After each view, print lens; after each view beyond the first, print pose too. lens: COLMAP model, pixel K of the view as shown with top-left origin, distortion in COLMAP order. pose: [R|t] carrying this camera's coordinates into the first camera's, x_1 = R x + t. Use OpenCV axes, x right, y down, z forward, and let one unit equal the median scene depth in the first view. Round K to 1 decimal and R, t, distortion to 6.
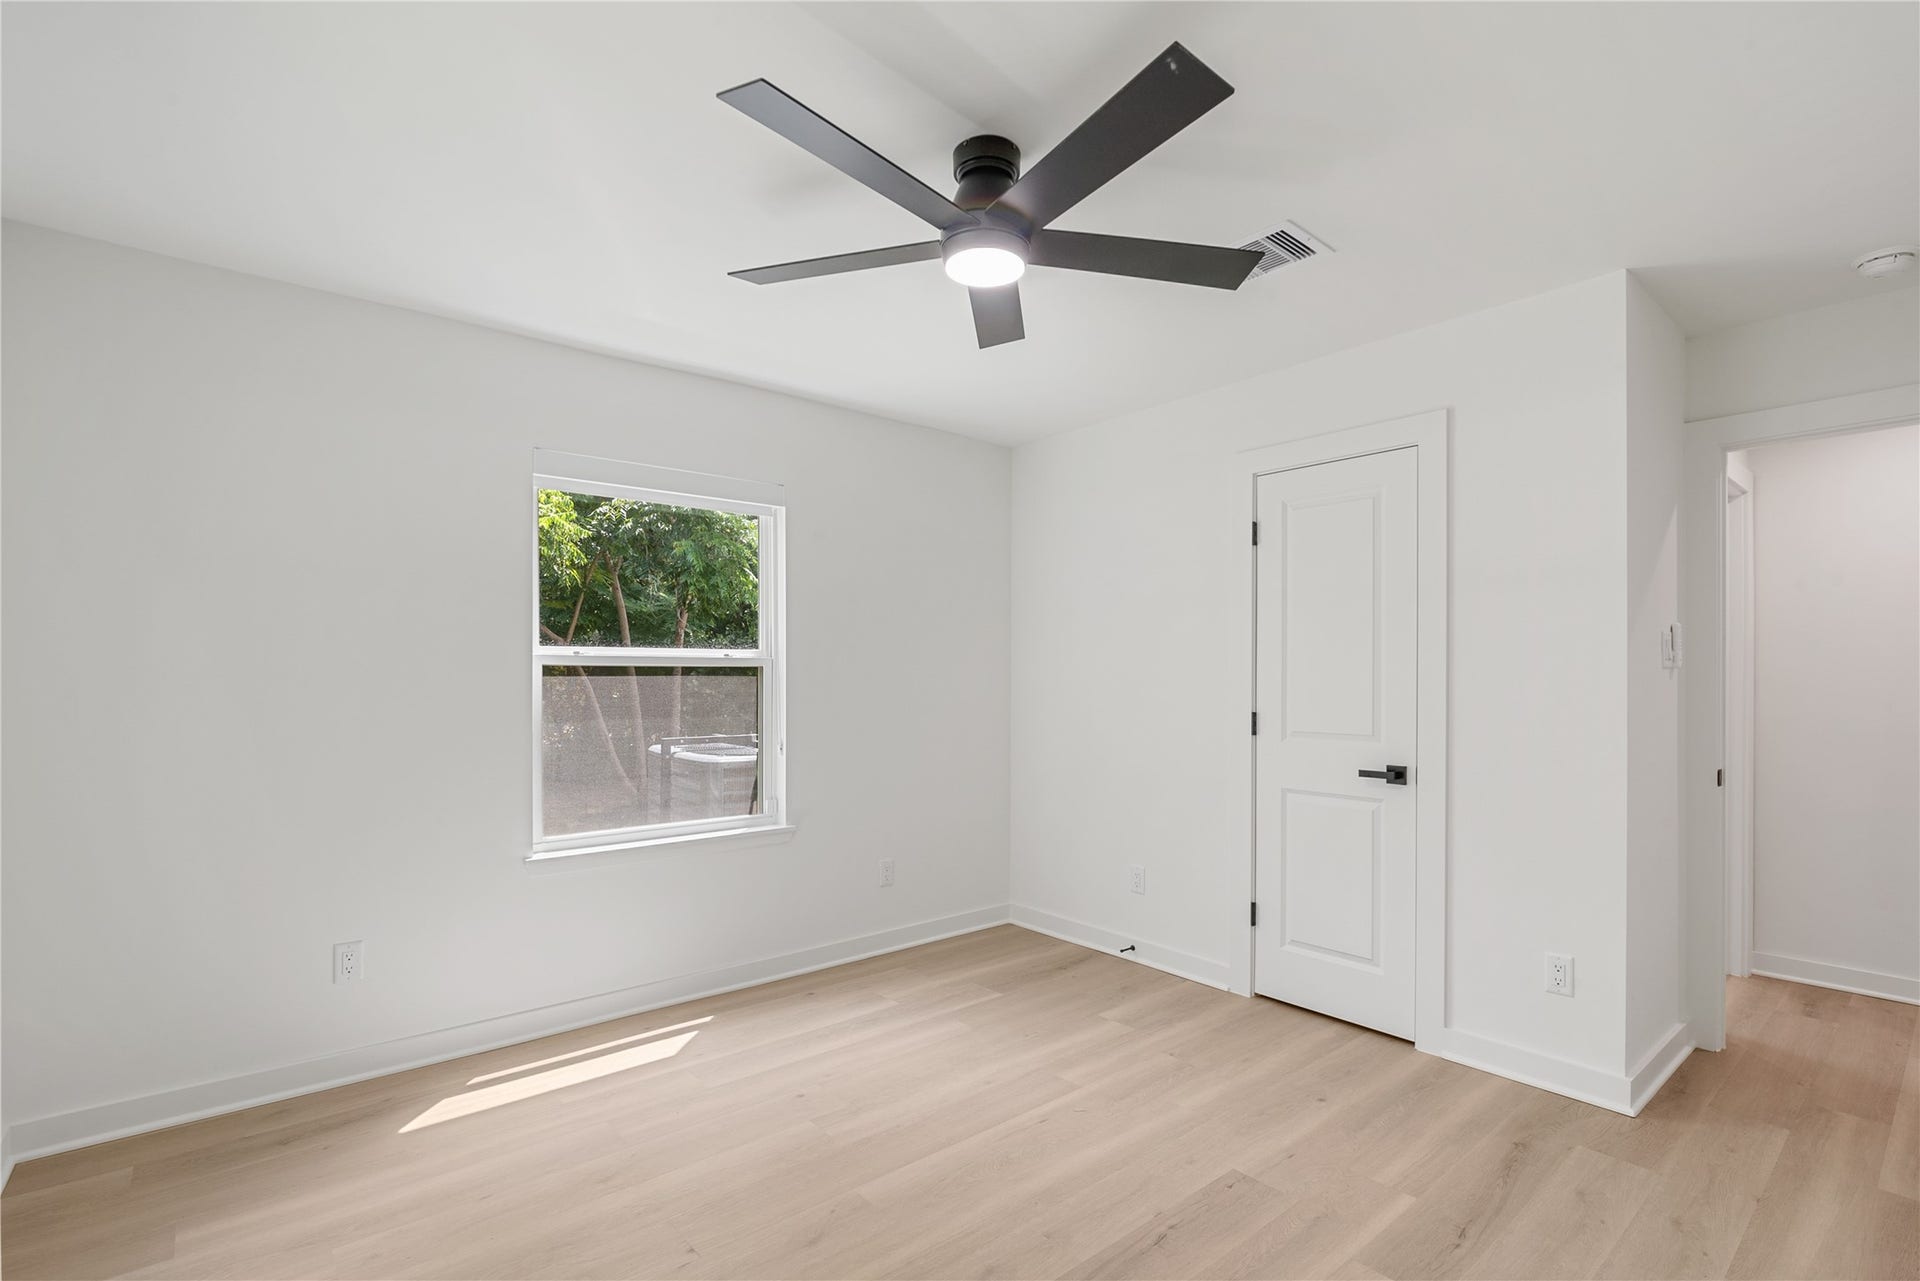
lens RADIAL K [[892.8, 0, 954.2], [0, 892.8, 653.2], [0, 0, 1]] dist [-0.003461, -0.000558]
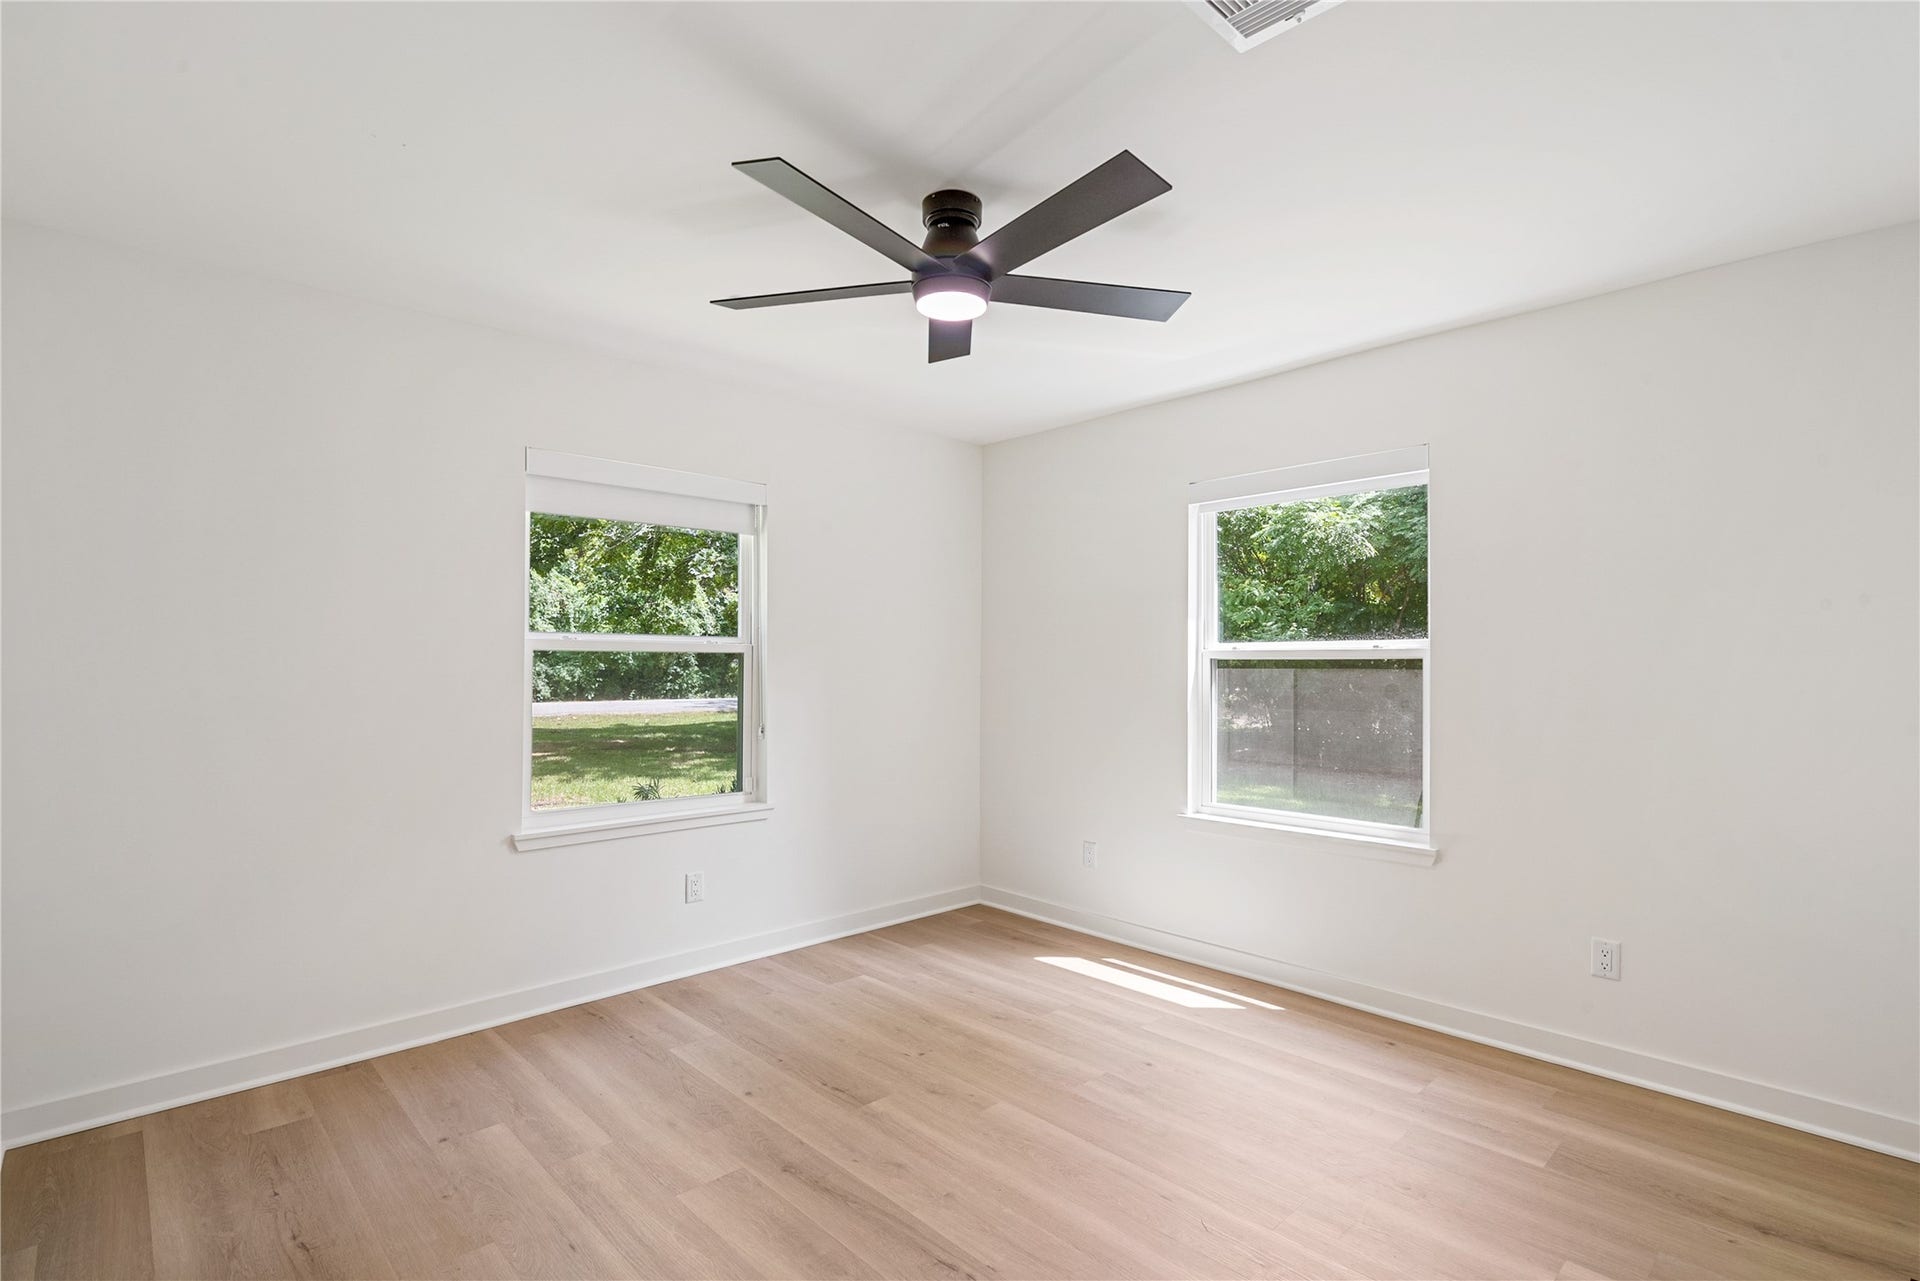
lens RADIAL K [[892.8, 0, 954.2], [0, 892.8, 653.2], [0, 0, 1]] dist [-0.003461, -0.000558]
pose [[0.058184, -0.014195, -0.998205, 0.733695], [0.023337, 0.999645, -0.012856, 0.012165], [0.998033, -0.022547, 0.058495, 0.597063]]
